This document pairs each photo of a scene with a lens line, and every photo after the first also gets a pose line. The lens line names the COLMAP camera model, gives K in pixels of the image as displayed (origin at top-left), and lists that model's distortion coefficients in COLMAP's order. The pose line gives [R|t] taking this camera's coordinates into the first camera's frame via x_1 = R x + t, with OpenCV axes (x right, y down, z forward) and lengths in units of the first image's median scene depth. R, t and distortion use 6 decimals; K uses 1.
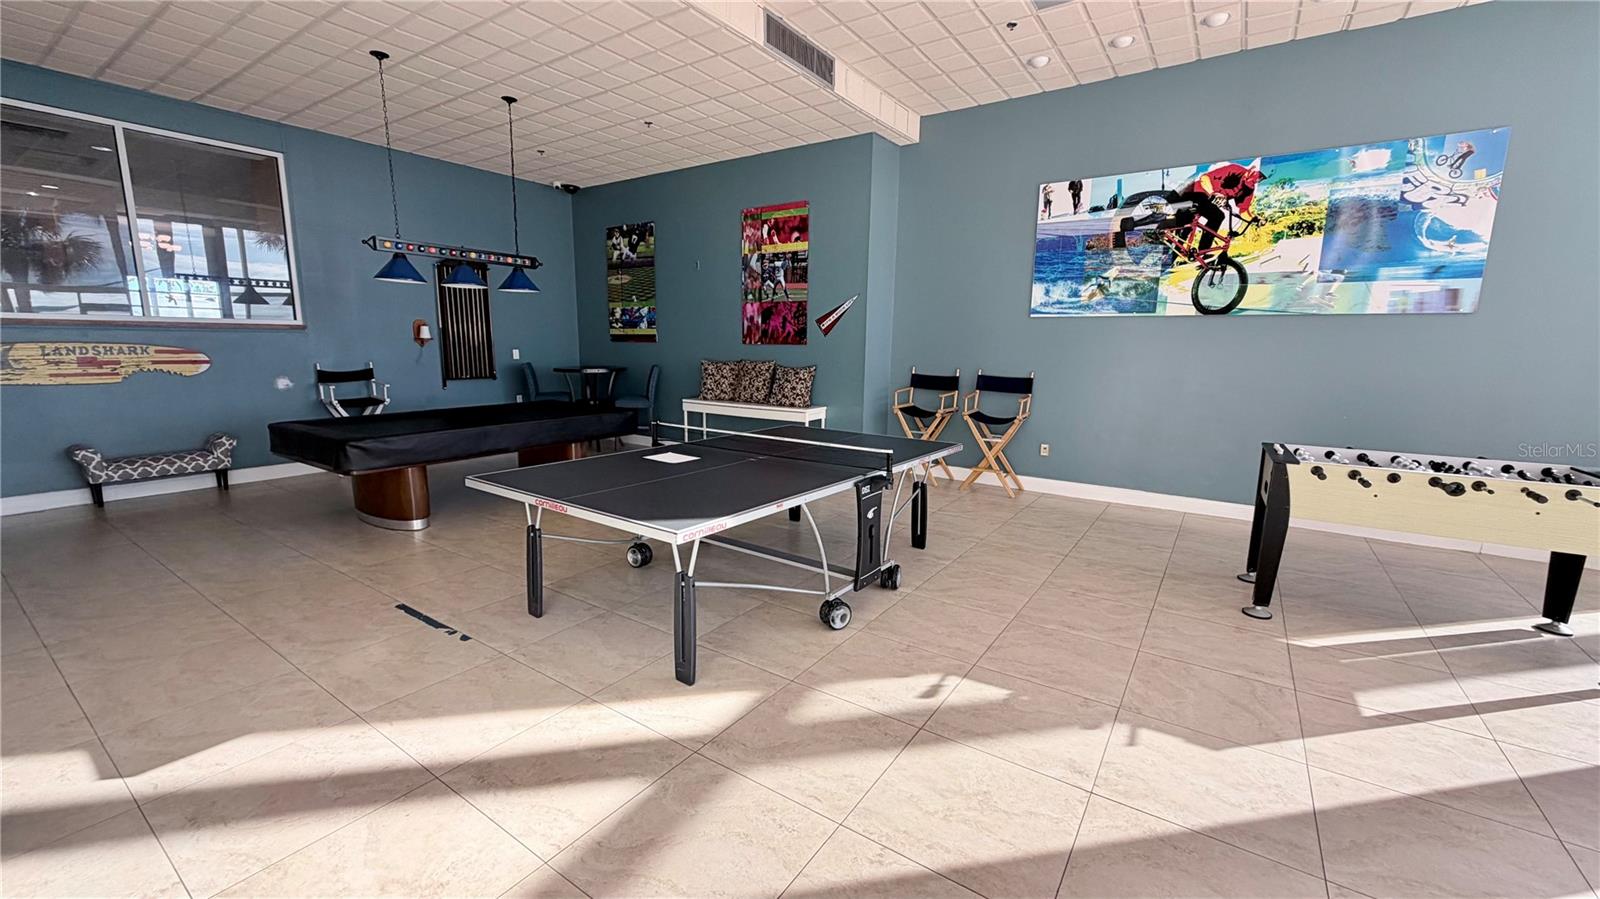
lens RADIAL K [[640.7, 0, 797.5], [0, 640.7, 454.2], [0, 0, 1]] dist [-0.000809, 0.000146]
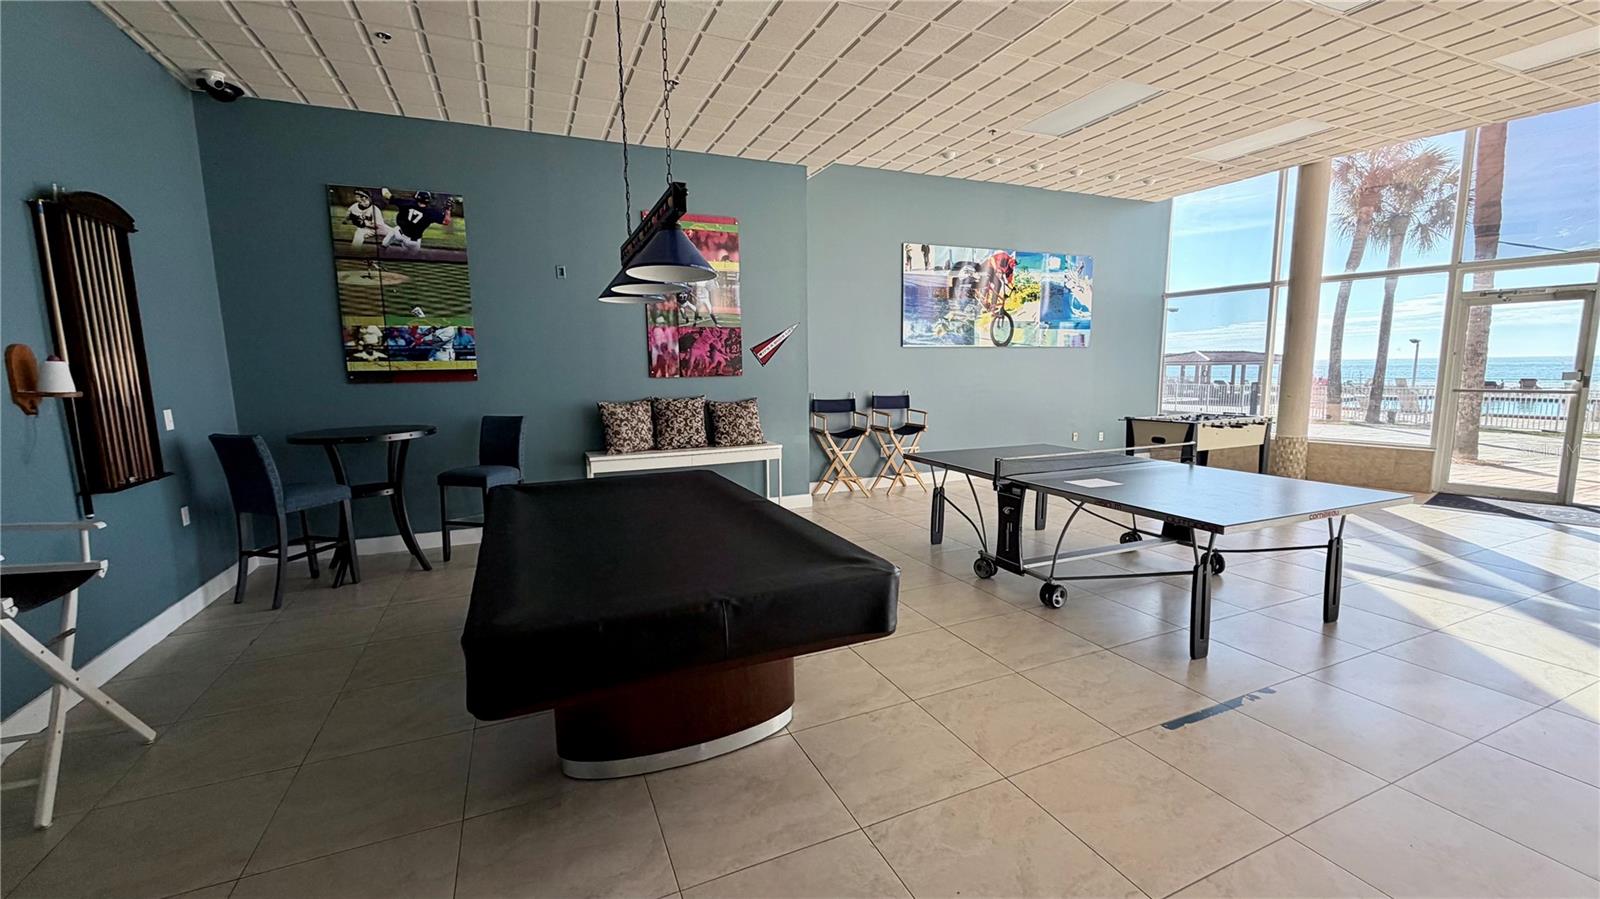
lens RADIAL K [[640.7, 0, 797.5], [0, 640.7, 454.2], [0, 0, 1]] dist [-0.000809, 0.000146]
pose [[0.520304, -0.137266, 0.842877, -0.849525], [0.168833, 0.984050, 0.056037, -0.116454], [-0.837126, 0.113149, 0.535180, 0.543191]]
